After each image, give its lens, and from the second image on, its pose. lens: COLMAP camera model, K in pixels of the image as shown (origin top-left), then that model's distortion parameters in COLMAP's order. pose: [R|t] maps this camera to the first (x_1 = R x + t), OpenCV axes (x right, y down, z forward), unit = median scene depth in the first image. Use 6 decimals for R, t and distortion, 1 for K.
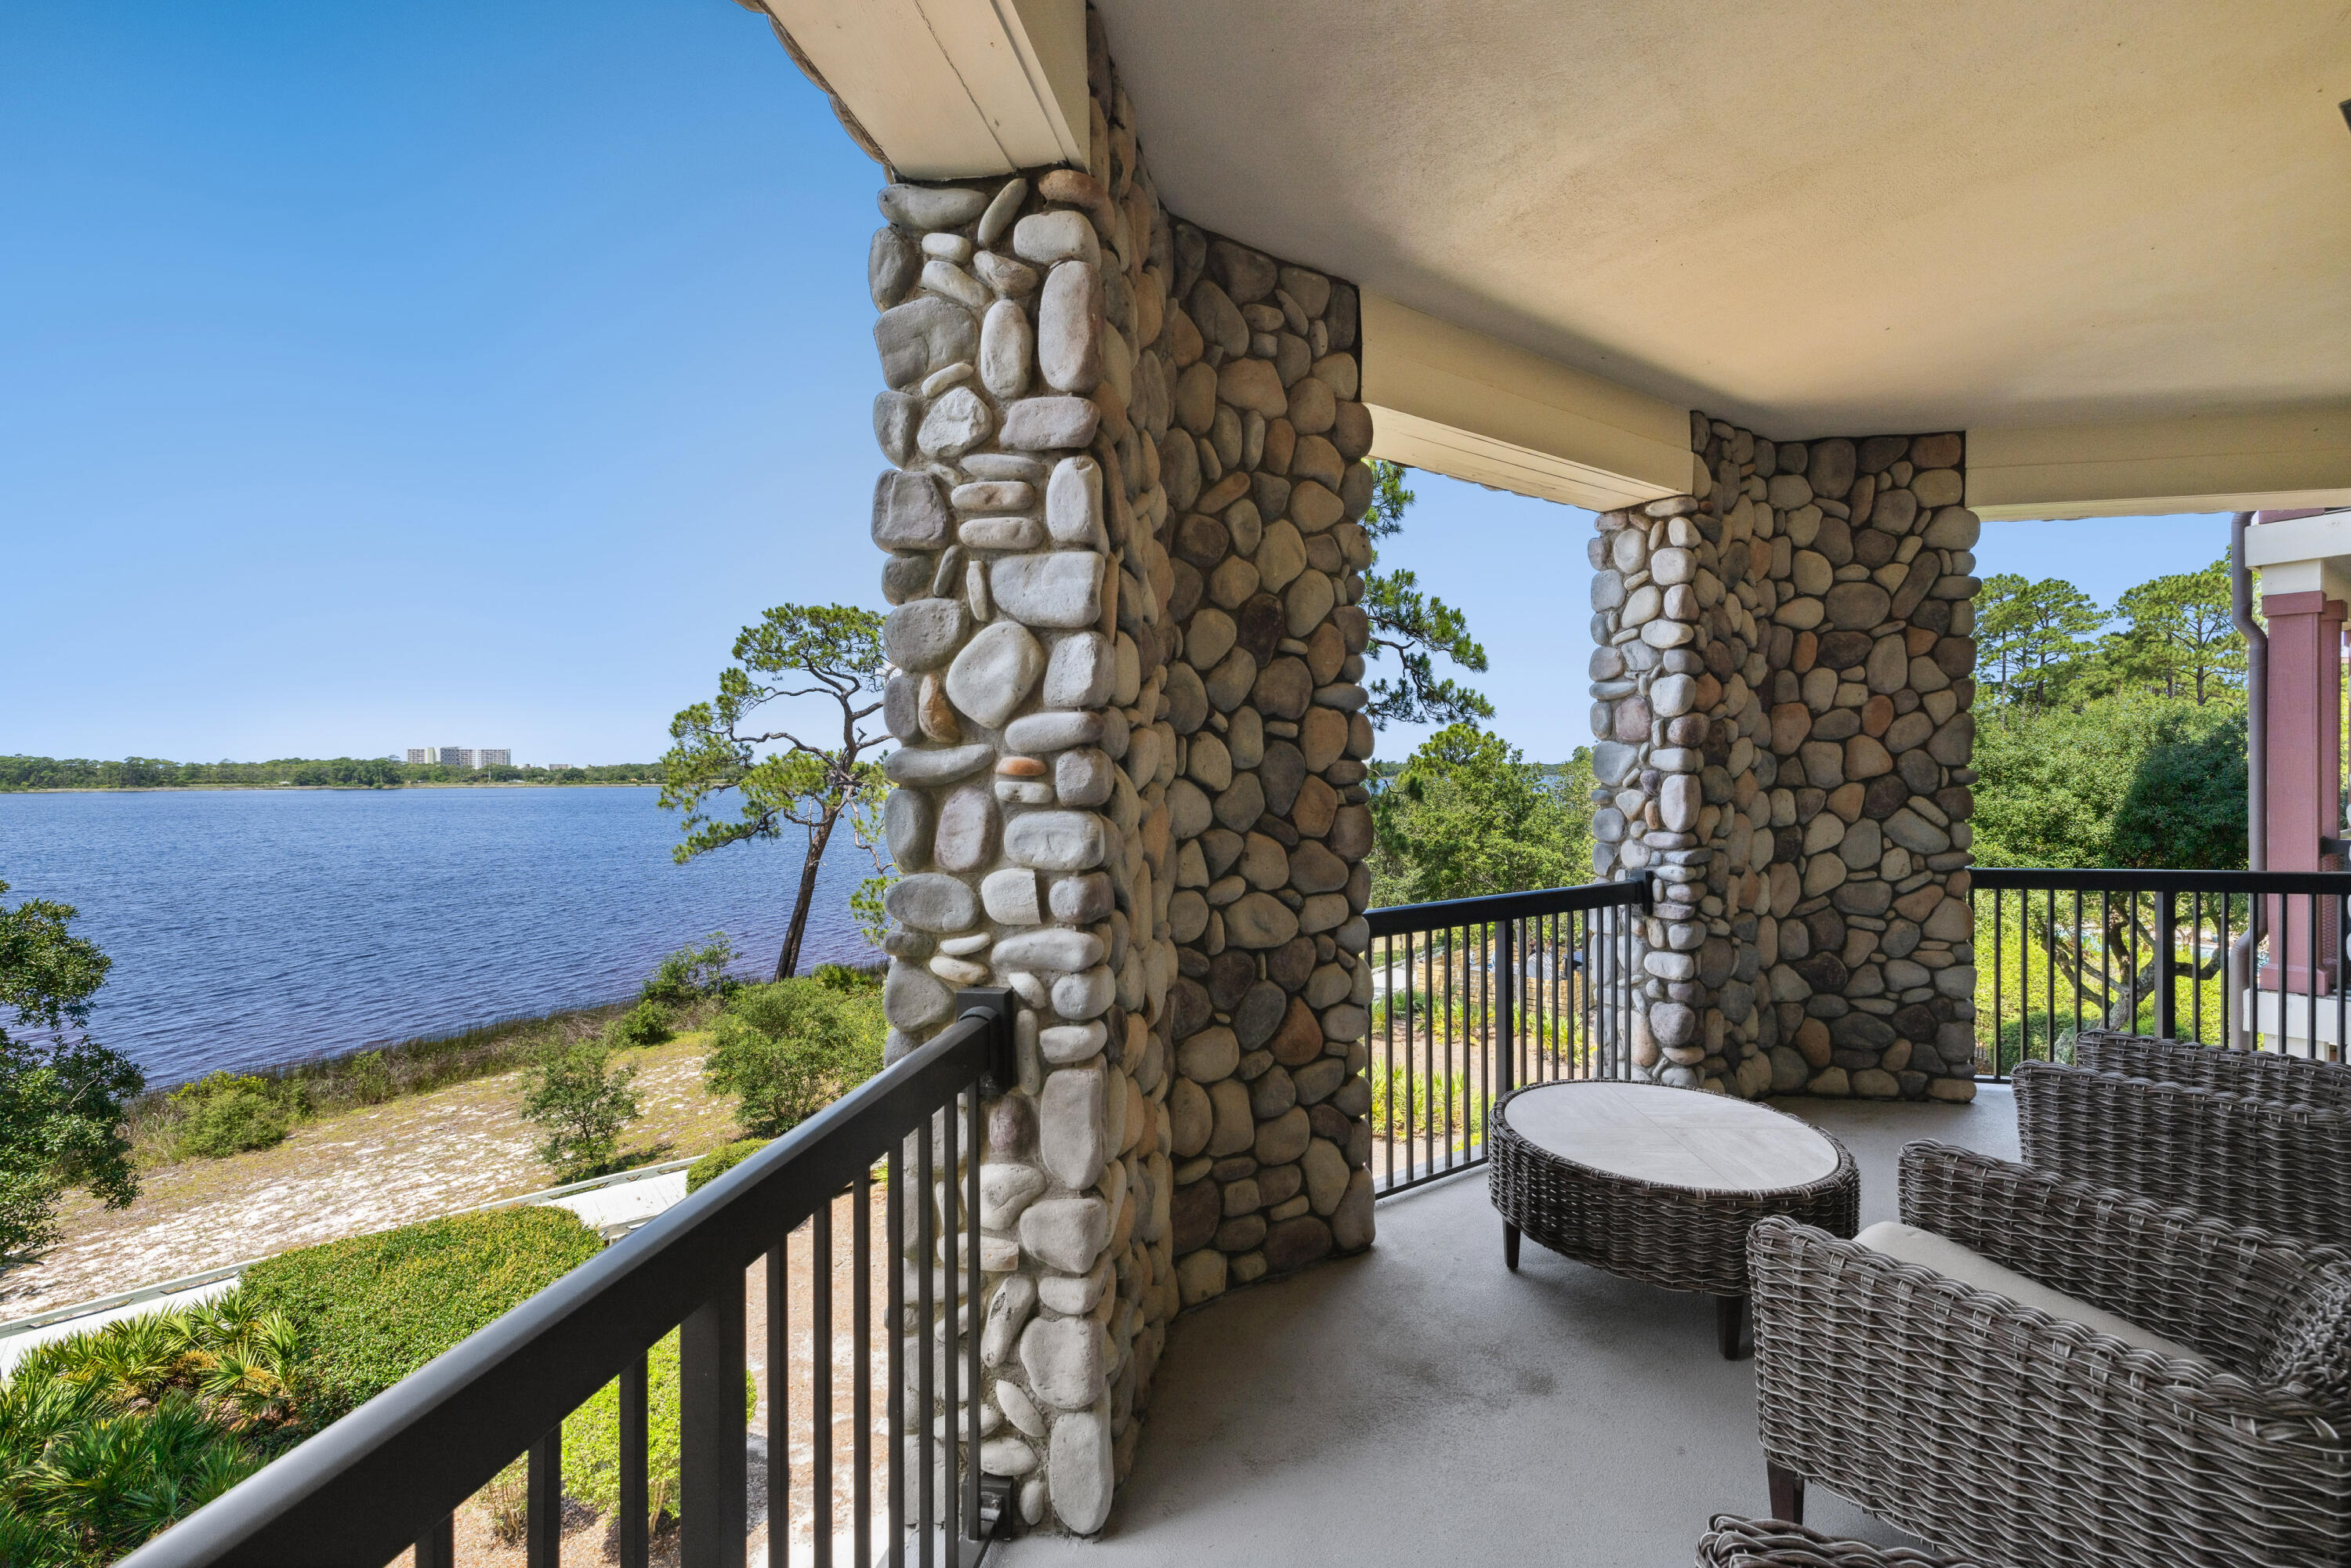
lens RADIAL K [[1024.7, 0, 1175.7], [0, 1024.7, 777.7], [0, 0, 1]] dist [-0.001080, -0.000450]
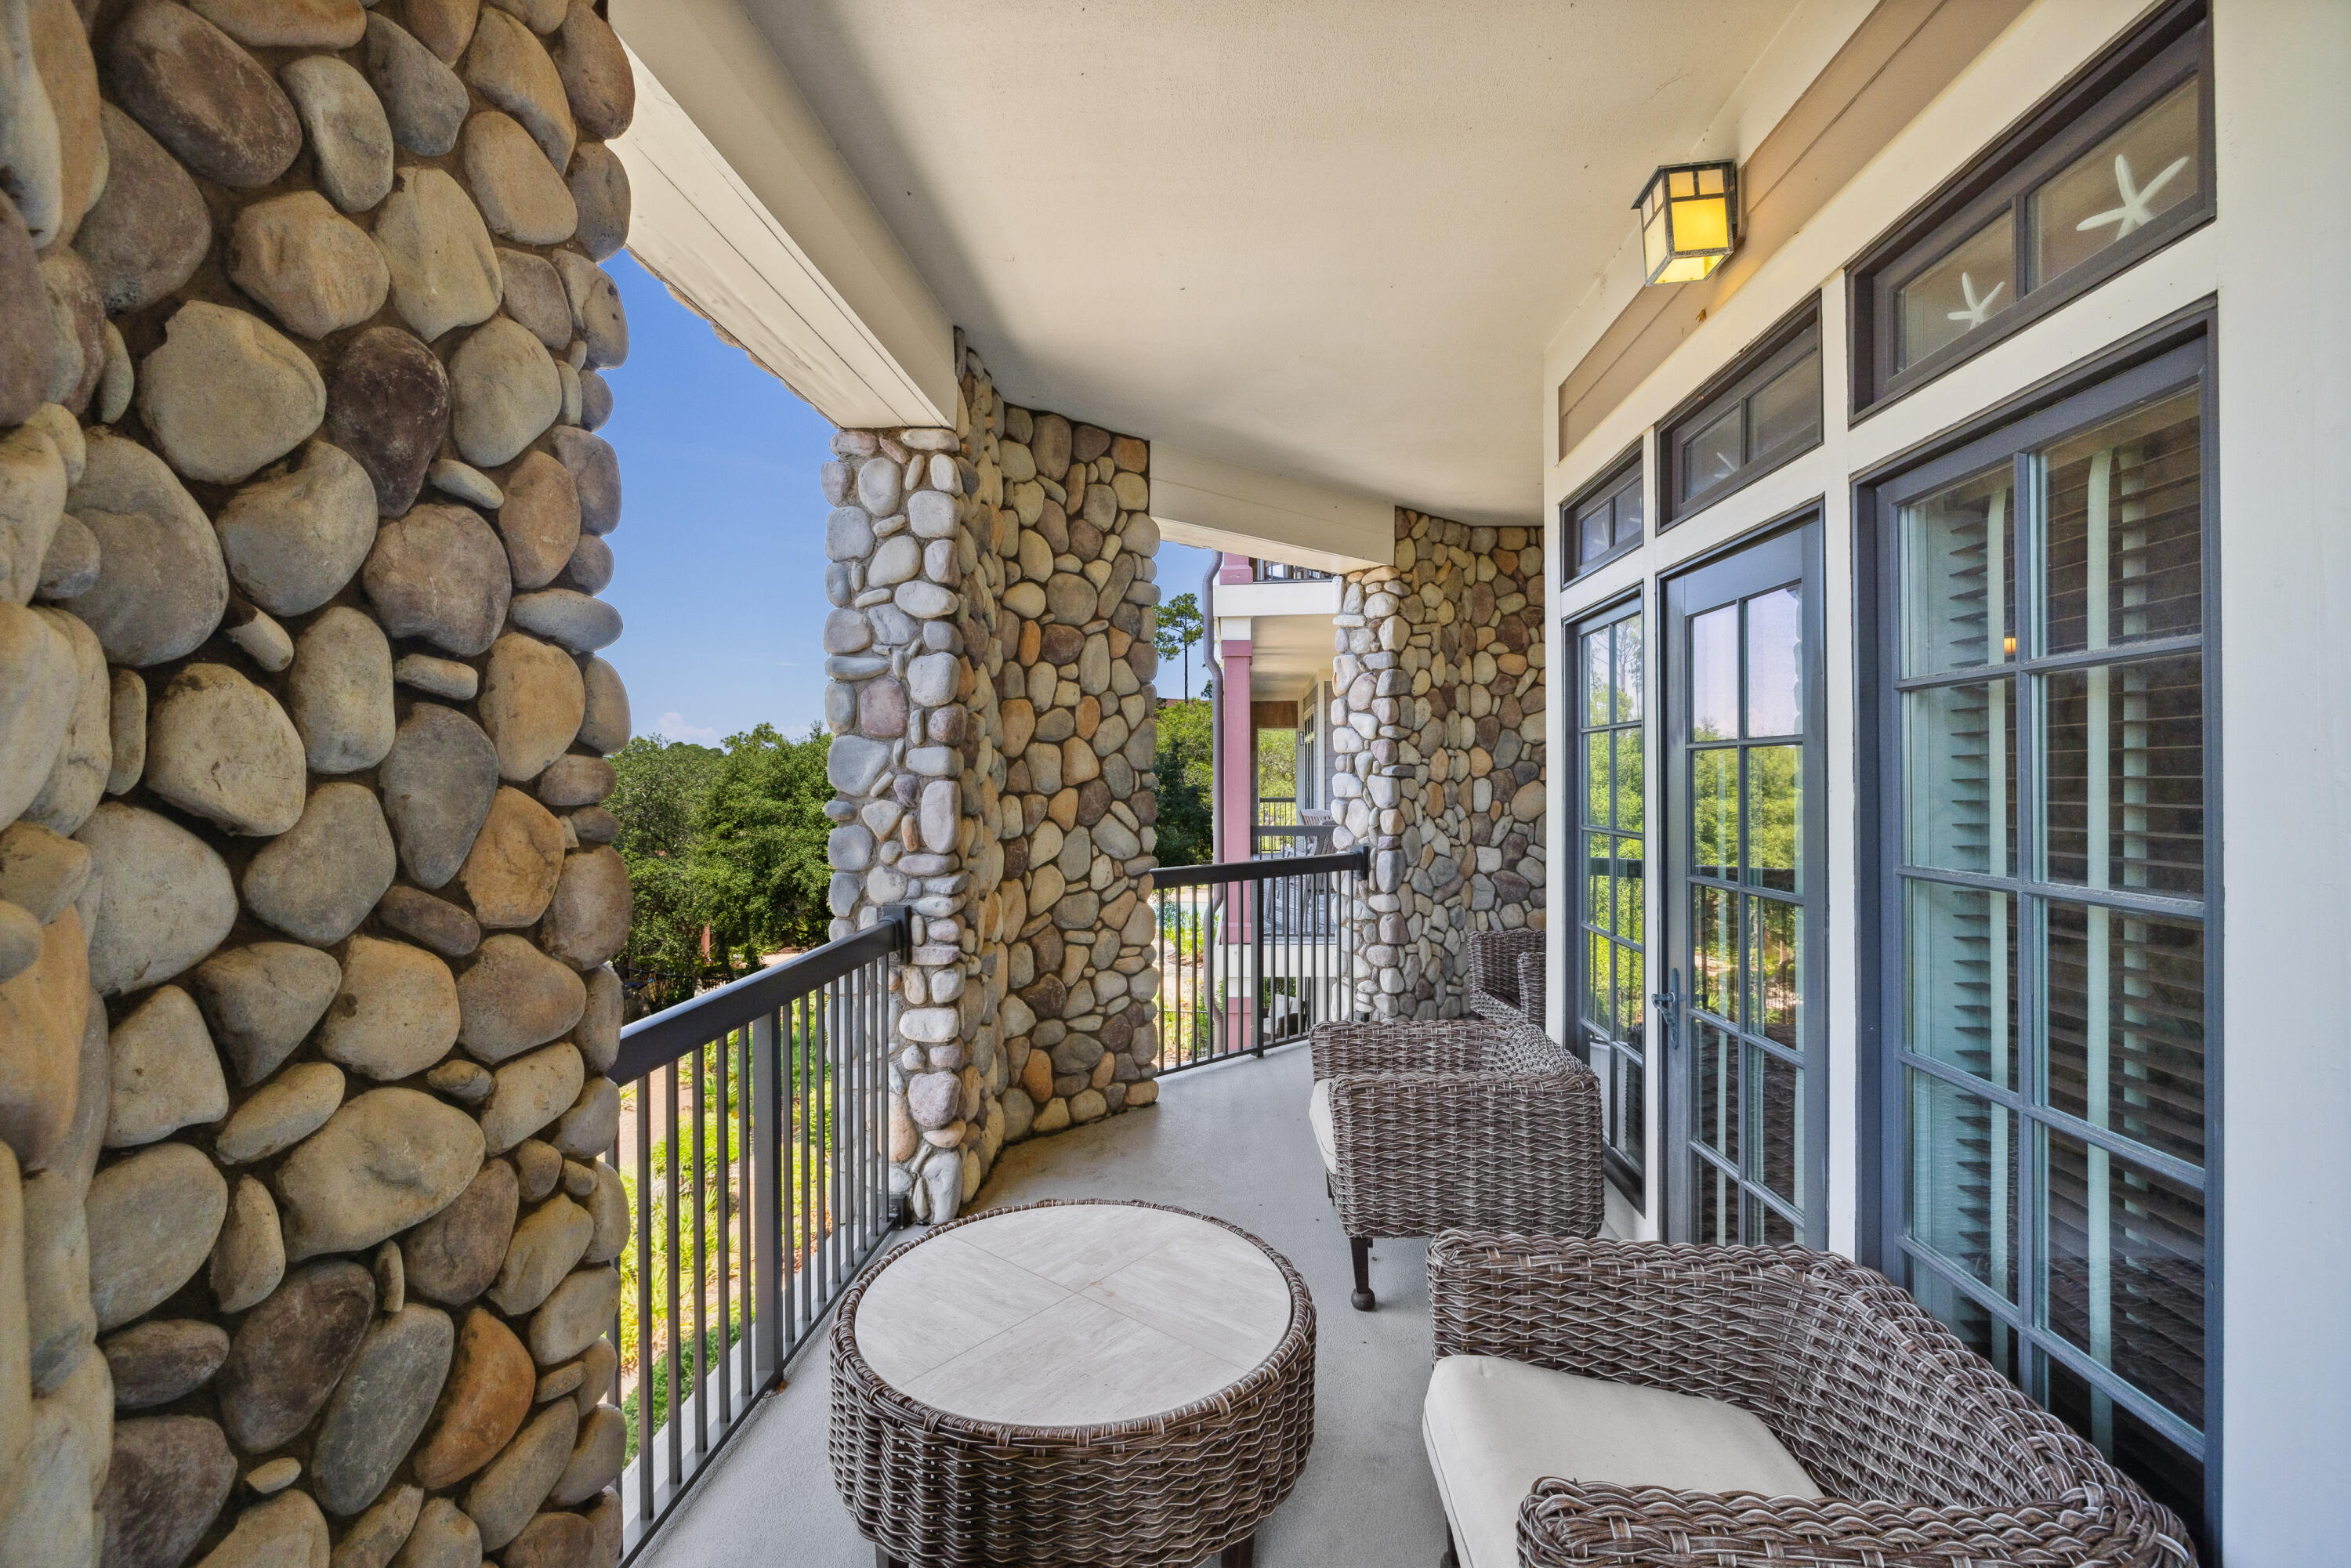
lens RADIAL K [[1052.7, 0, 1176.3], [0, 1052.7, 770.1], [0, 0, 1]] dist [-0.004553, -0.000338]
pose [[0.624594, 0.003740, 0.780941, -0.028346], [0.004007, 0.999960, -0.007994, -0.003632], [-0.780939, 0.008122, 0.624554, 0.349040]]
